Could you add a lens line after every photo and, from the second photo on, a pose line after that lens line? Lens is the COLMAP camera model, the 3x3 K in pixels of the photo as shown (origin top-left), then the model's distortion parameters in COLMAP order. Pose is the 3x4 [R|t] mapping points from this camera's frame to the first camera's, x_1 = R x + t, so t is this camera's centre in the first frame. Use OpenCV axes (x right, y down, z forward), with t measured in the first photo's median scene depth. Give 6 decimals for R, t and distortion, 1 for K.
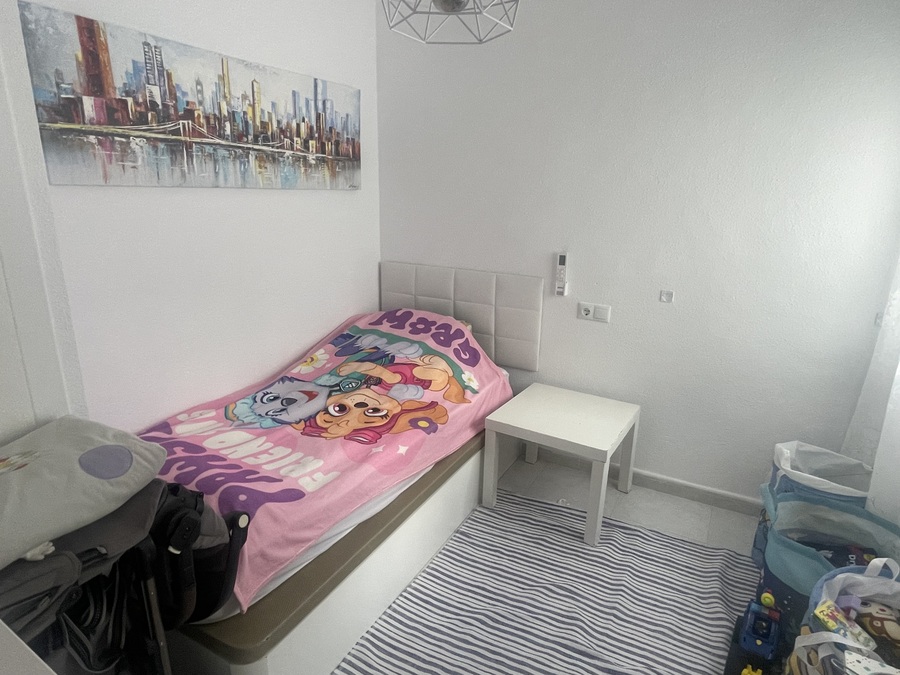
lens RADIAL K [[530.7, 0, 448.6], [0, 530.7, 341.4], [0, 0, 1]] dist [-0.003318, 0.001563]
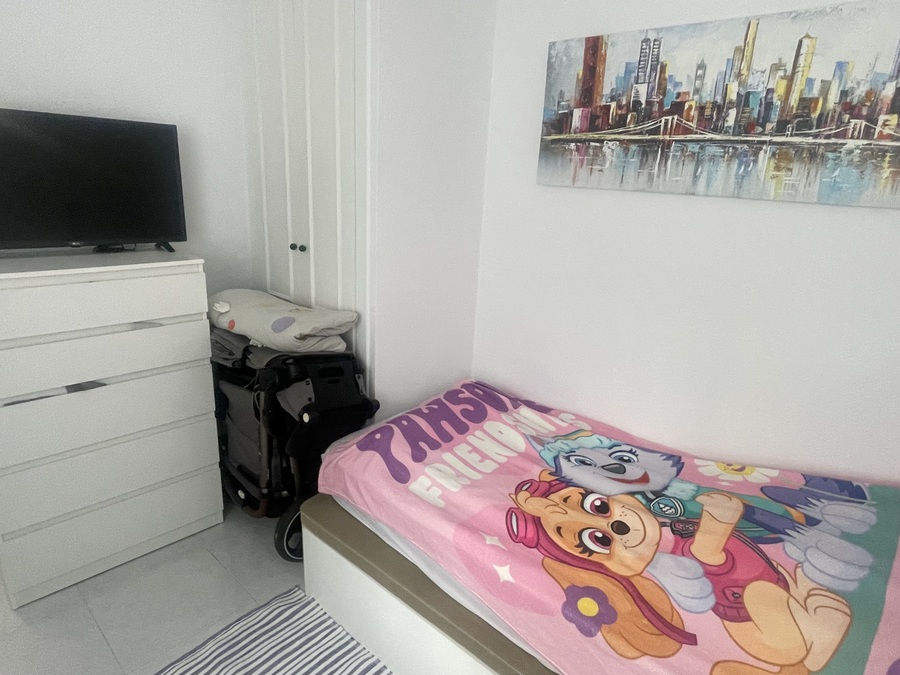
lens RADIAL K [[530.7, 0, 449.7], [0, 530.7, 335.1], [0, 0, 1]] dist [-0.003318, 0.001563]
pose [[-0.218978, 0.253706, -0.942169, 0.456102], [-0.322809, 0.892391, 0.315328, -0.239505], [0.920784, 0.373191, -0.113515, 0.846008]]
